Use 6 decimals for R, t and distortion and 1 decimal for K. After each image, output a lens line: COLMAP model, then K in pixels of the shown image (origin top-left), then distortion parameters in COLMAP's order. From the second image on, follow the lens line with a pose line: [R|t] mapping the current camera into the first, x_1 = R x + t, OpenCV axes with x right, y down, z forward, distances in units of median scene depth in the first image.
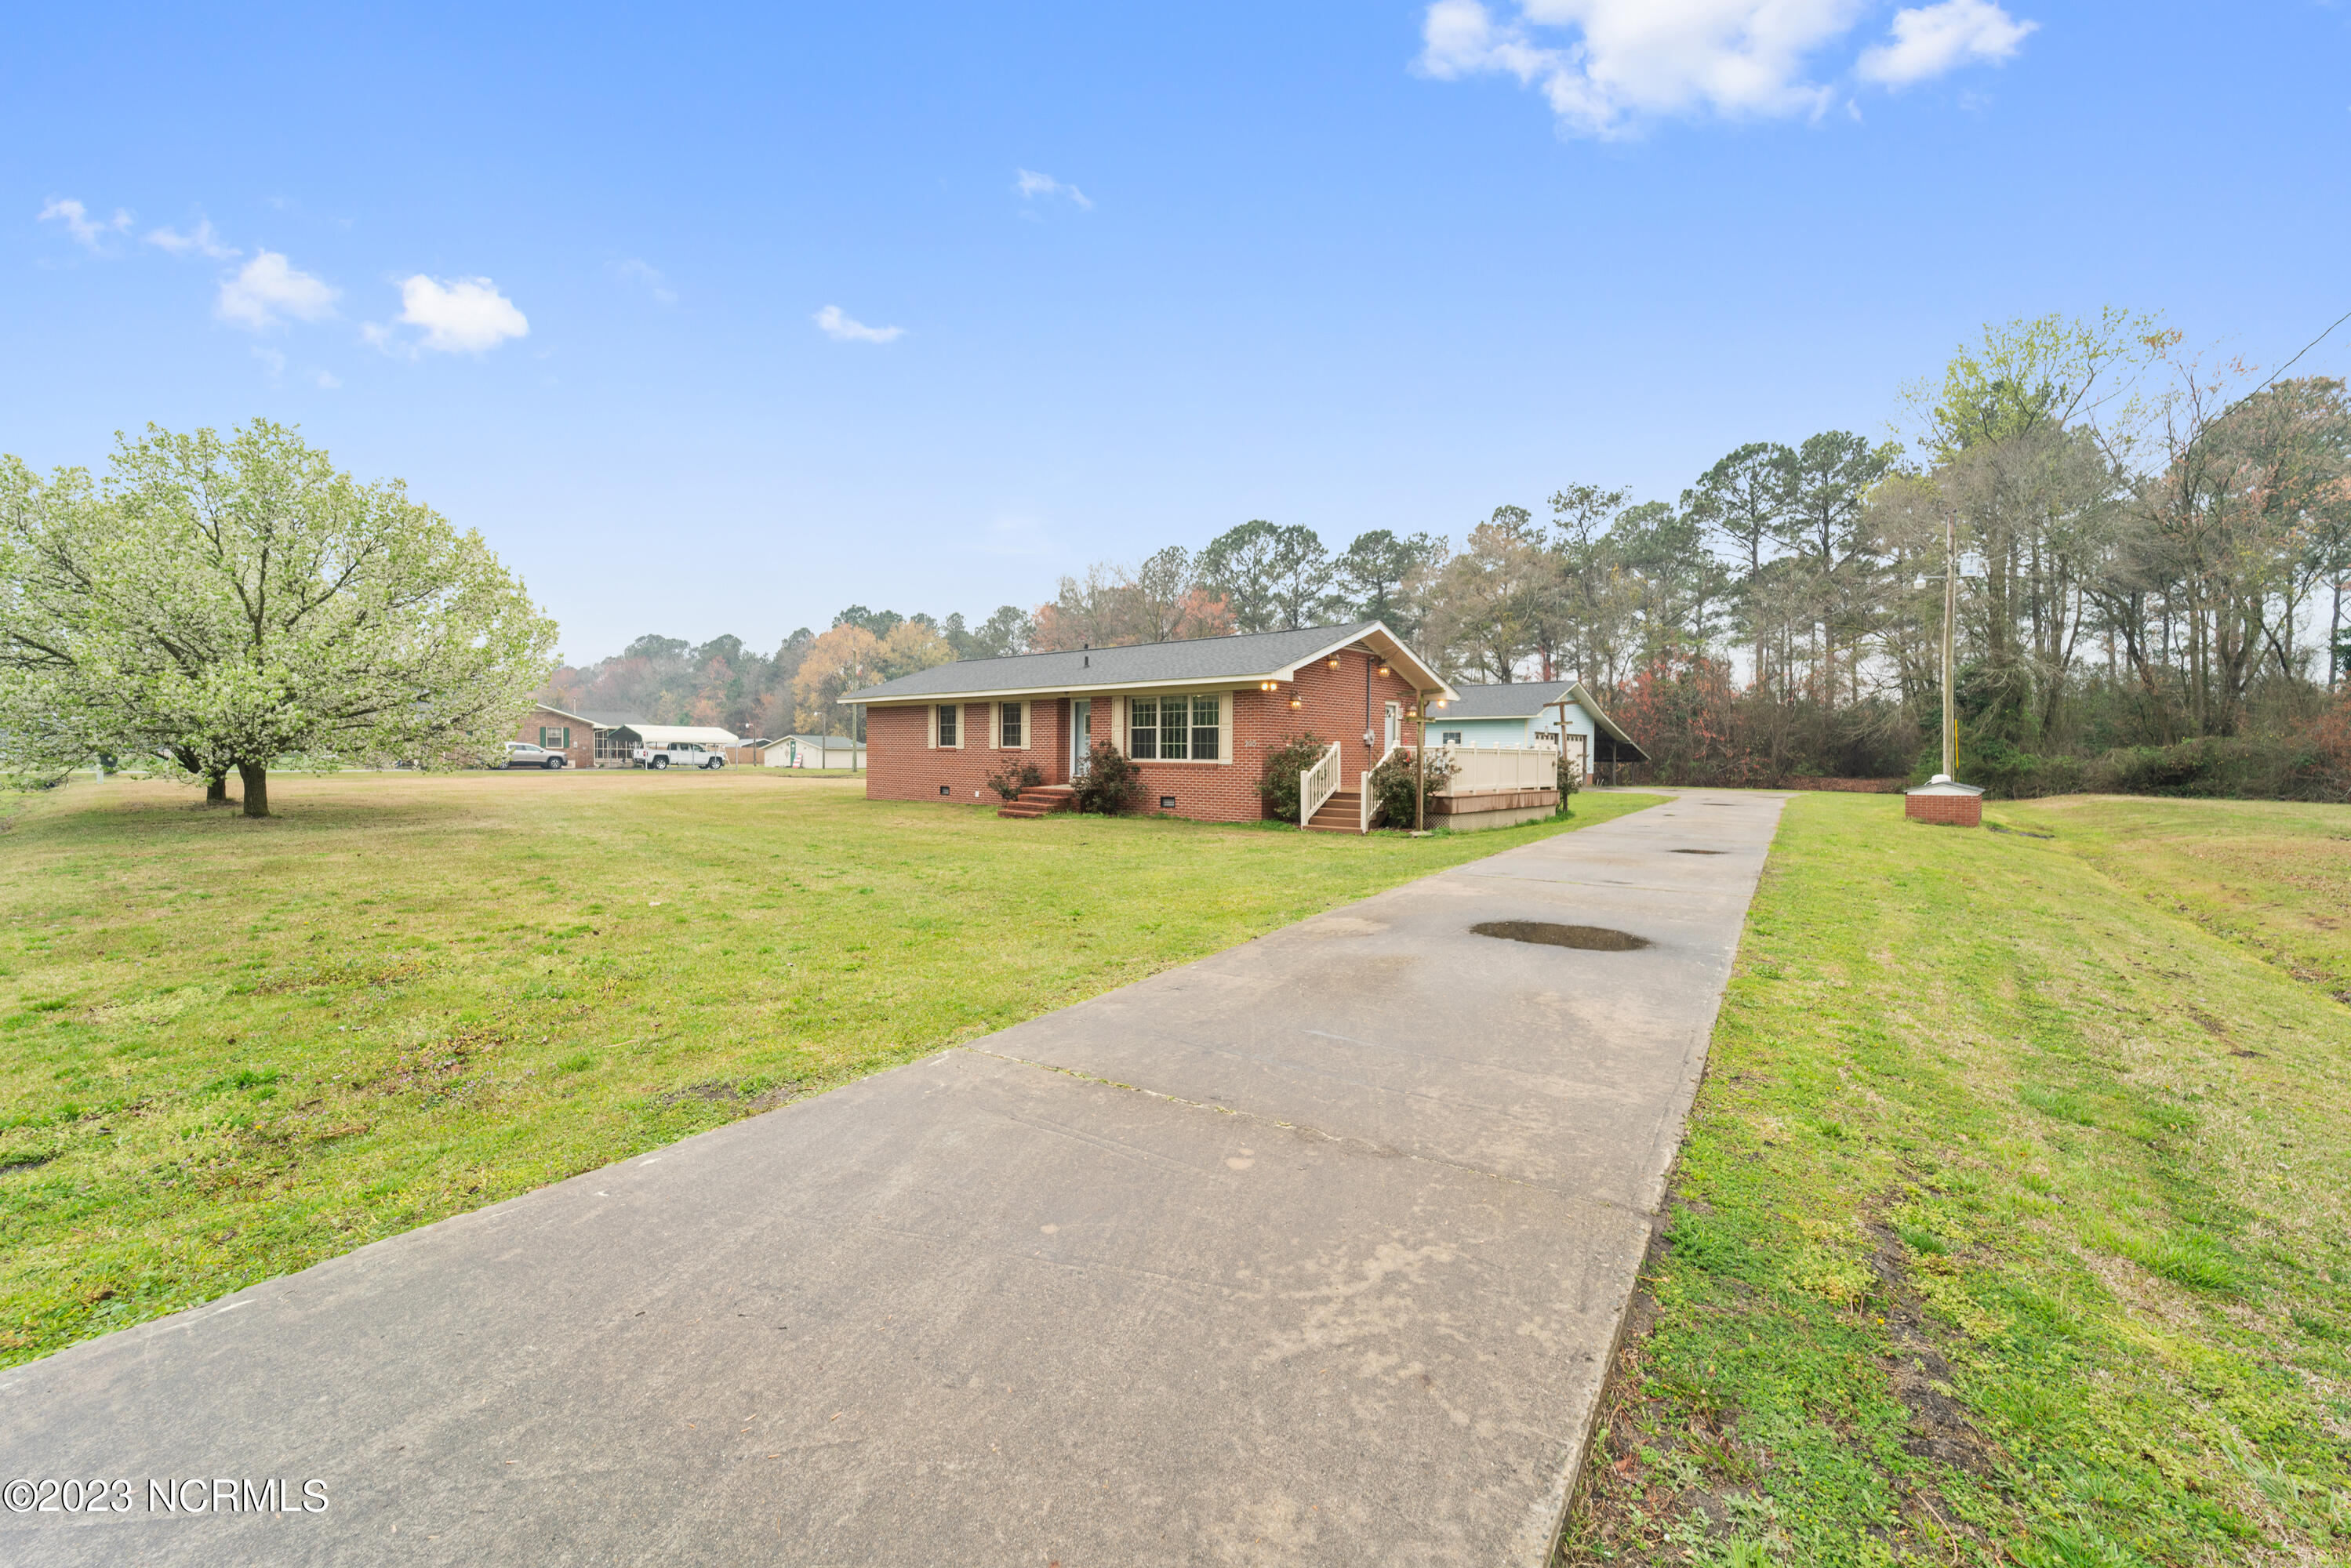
lens RADIAL K [[951.6, 0, 1175.5], [0, 951.6, 784.0], [0, 0, 1]] dist [0.002052, 0.000224]
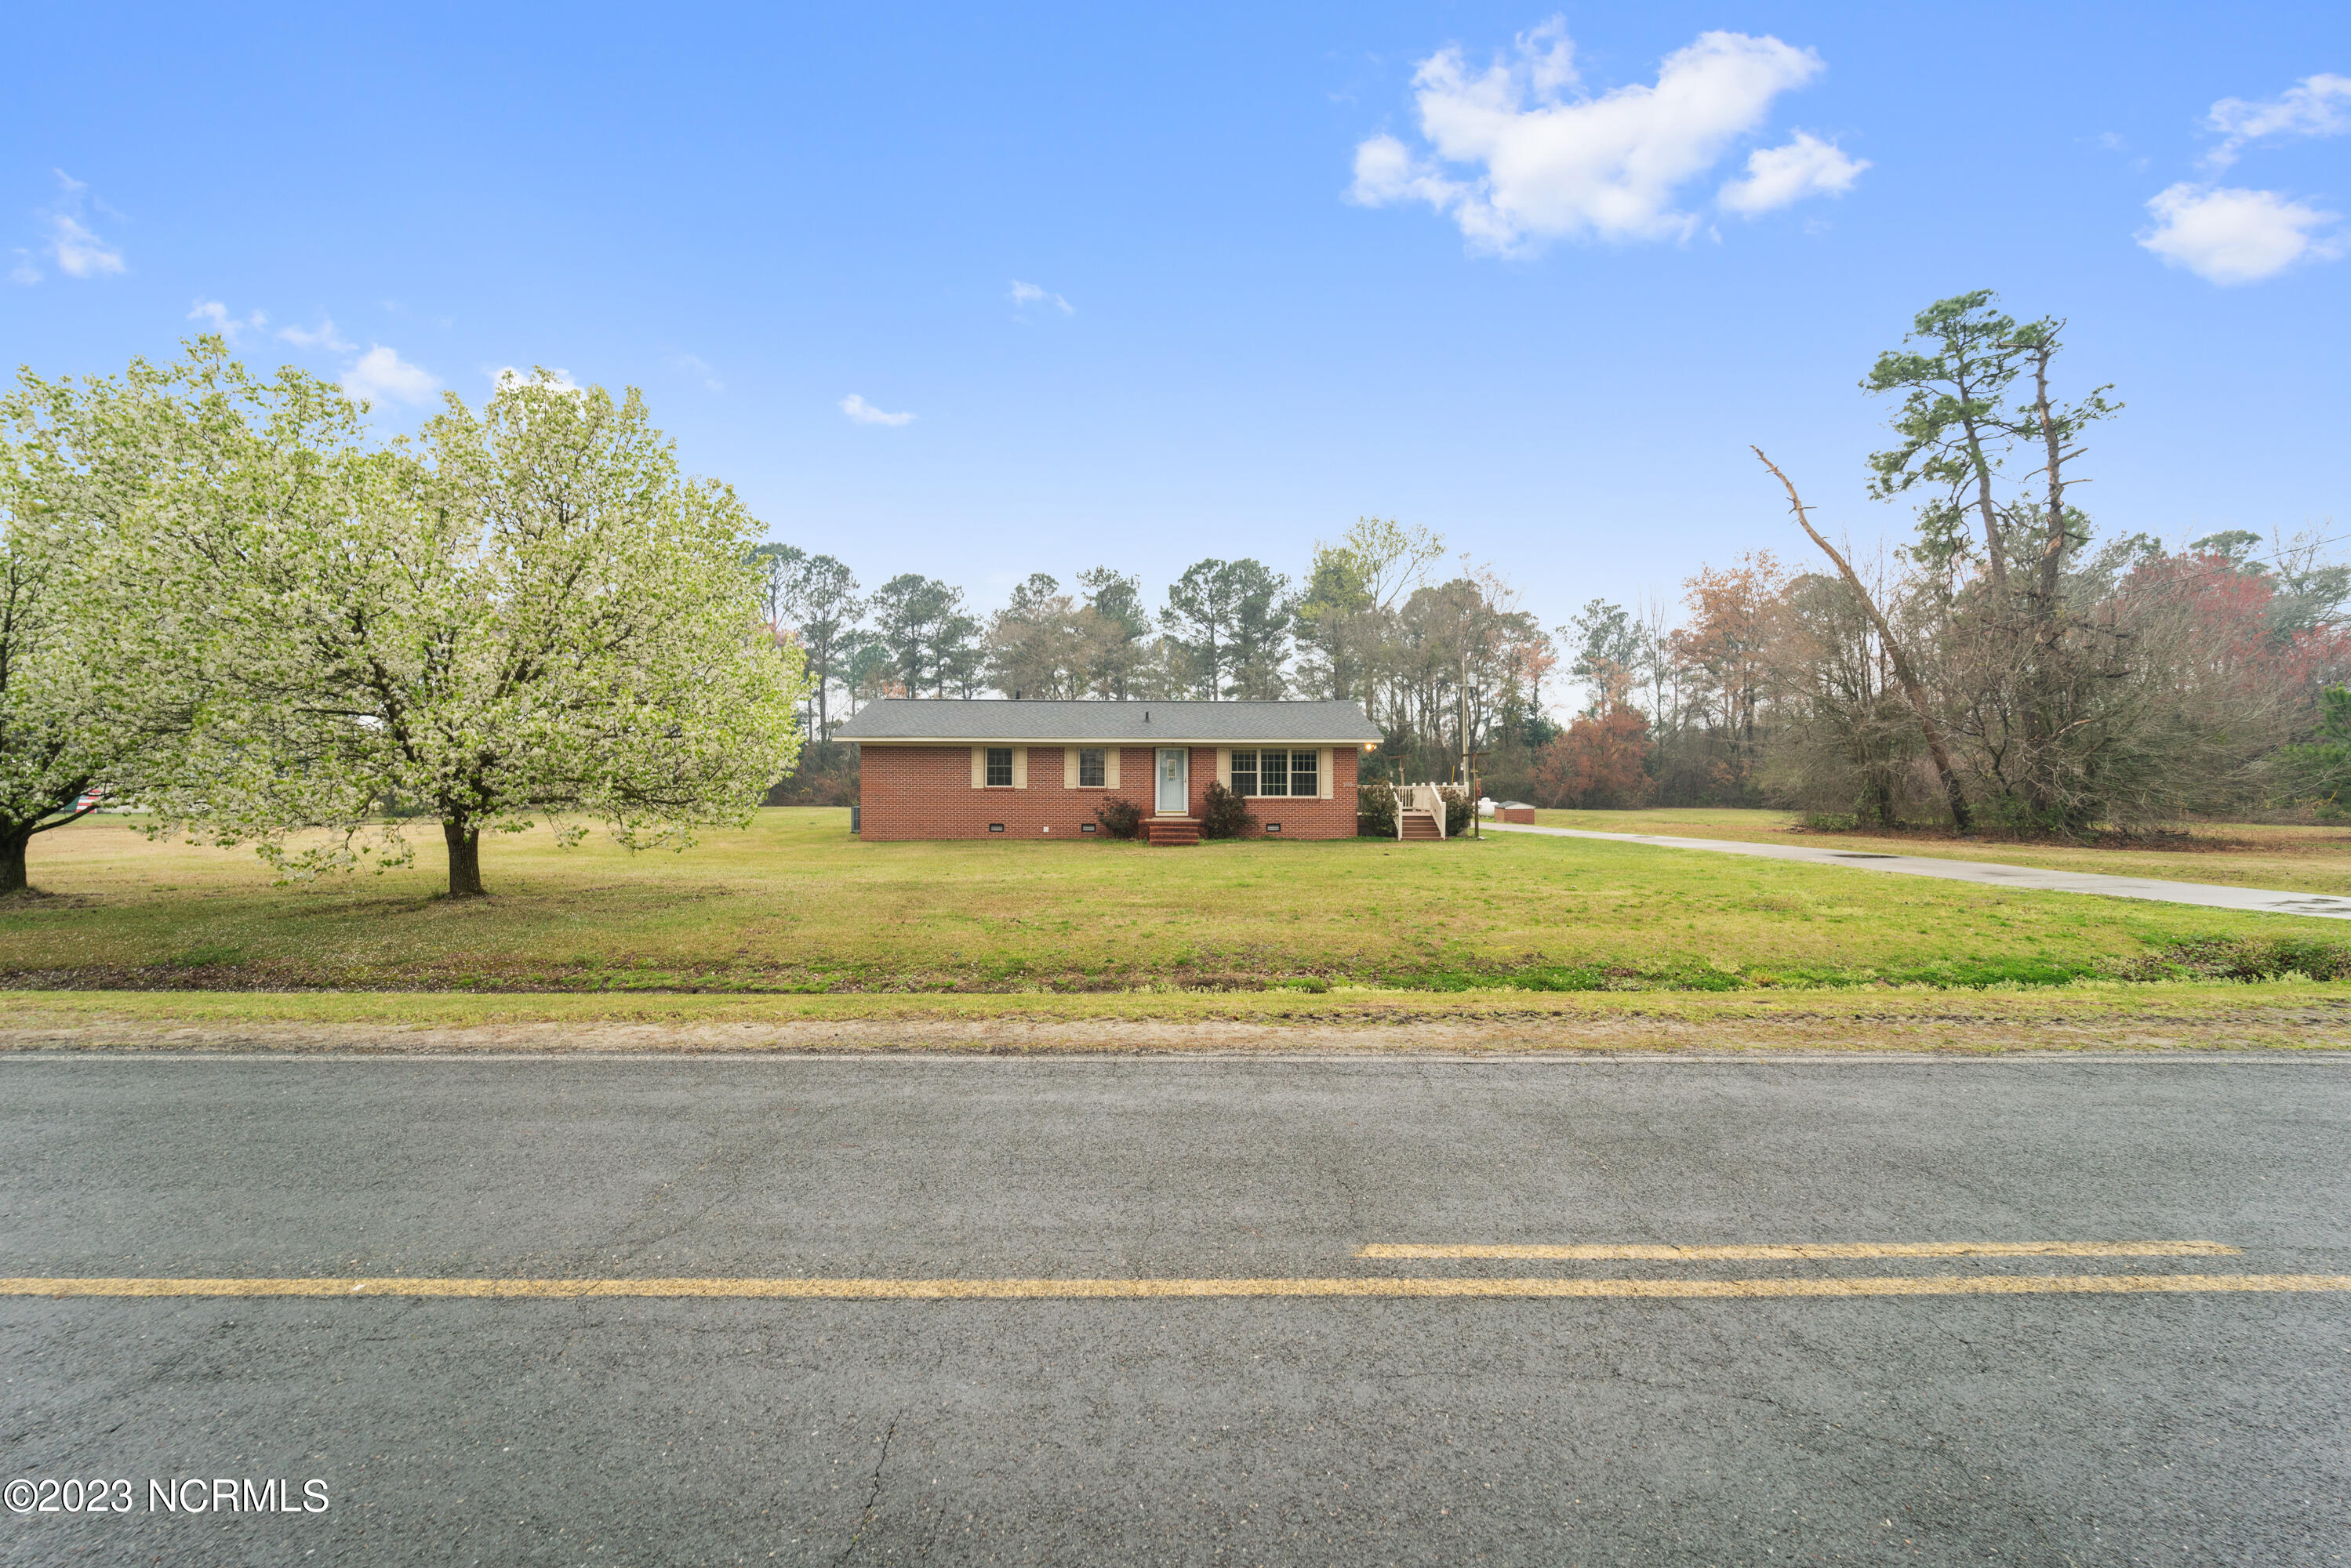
lens RADIAL K [[951.6, 0, 1175.5], [0, 951.6, 784.0], [0, 0, 1]] dist [0.002052, 0.000224]
pose [[0.740710, -0.002392, 0.671820, -0.979864], [0.021300, 0.999575, -0.019925, -0.017588], [-0.671487, 0.029068, 0.740446, 0.073425]]
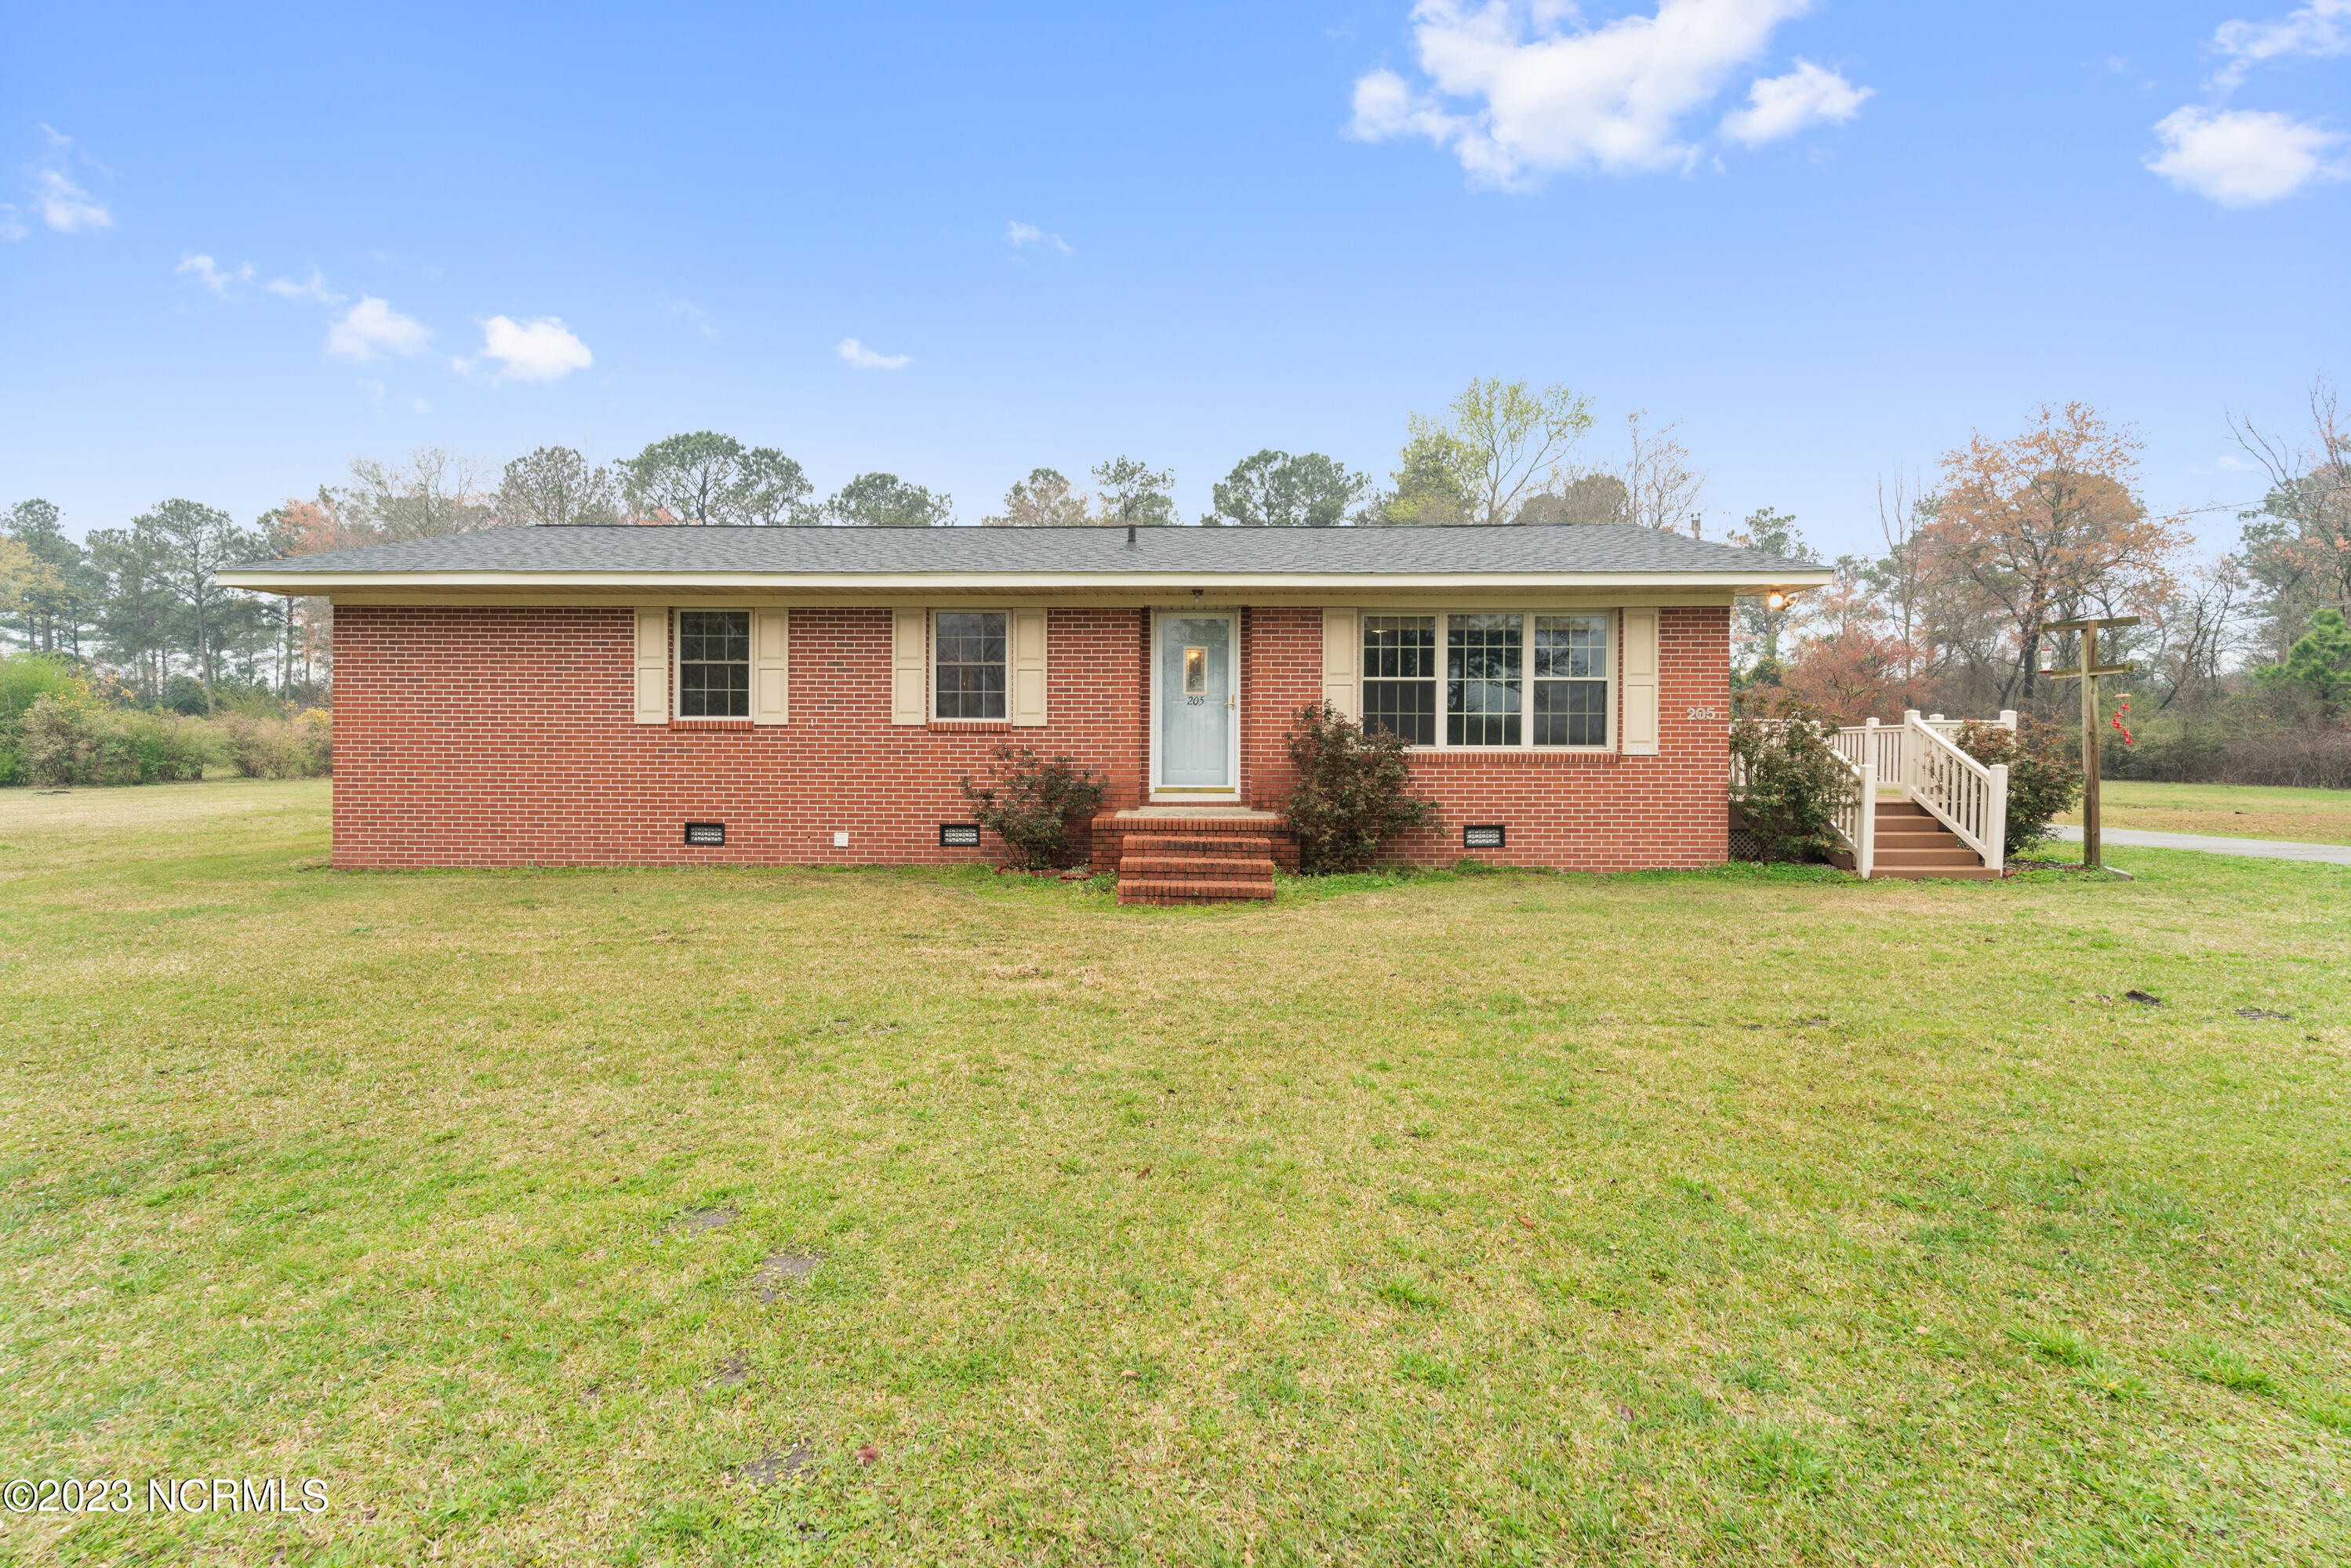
lens RADIAL K [[951.6, 0, 1175.5], [0, 951.6, 784.0], [0, 0, 1]] dist [0.002052, 0.000224]
pose [[0.773786, -0.023422, 0.633014, -0.408284], [0.018819, 0.999725, 0.013987, -0.015348], [-0.633168, 0.001090, 0.774014, 0.689576]]
